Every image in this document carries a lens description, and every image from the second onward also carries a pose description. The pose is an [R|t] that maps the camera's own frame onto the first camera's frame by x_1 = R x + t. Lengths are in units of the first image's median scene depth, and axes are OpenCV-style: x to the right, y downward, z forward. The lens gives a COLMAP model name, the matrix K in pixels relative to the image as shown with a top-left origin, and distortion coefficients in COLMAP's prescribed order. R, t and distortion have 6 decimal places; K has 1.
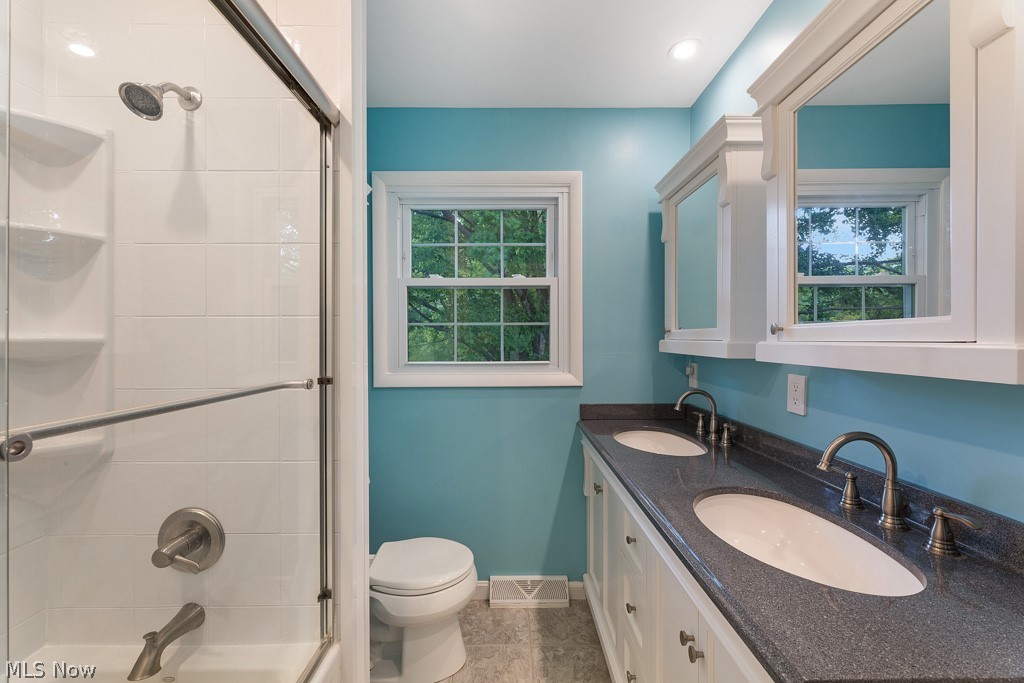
lens RADIAL K [[406.7, 0, 504.5], [0, 406.7, 340.5], [0, 0, 1]] dist [0.005152, -0.000018]
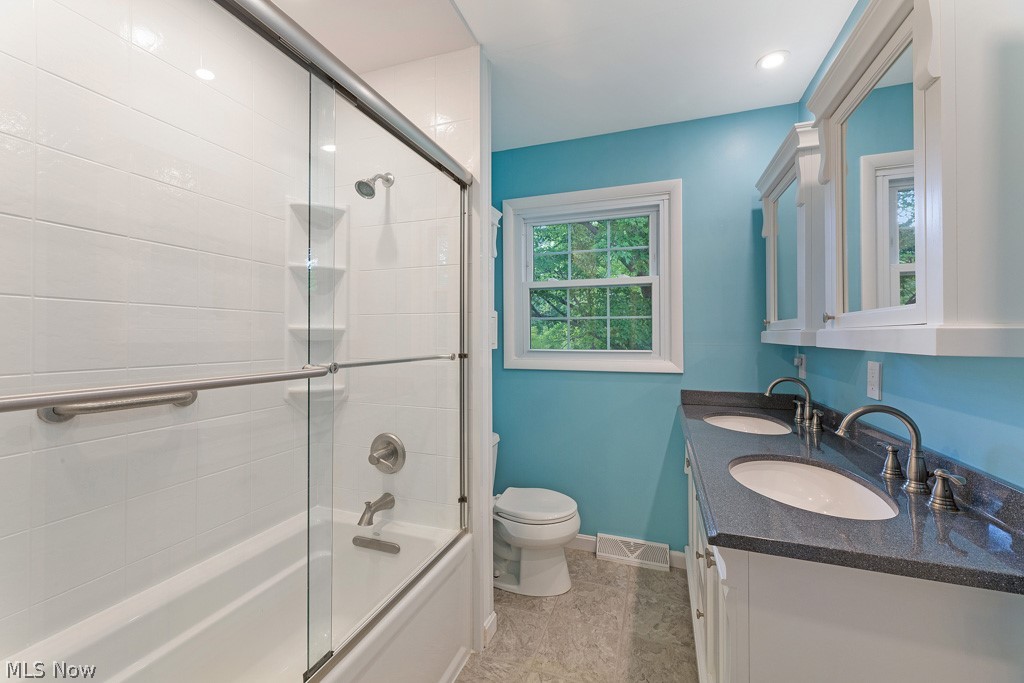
lens RADIAL K [[406.7, 0, 517.0], [0, 406.7, 336.7], [0, 0, 1]] dist [0.005152, -0.000018]
pose [[0.947741, 0.001870, -0.319035, 0.175961], [-0.002250, 0.999997, -0.000824, 0.022552], [0.319032, 0.001499, 0.947743, -0.278388]]
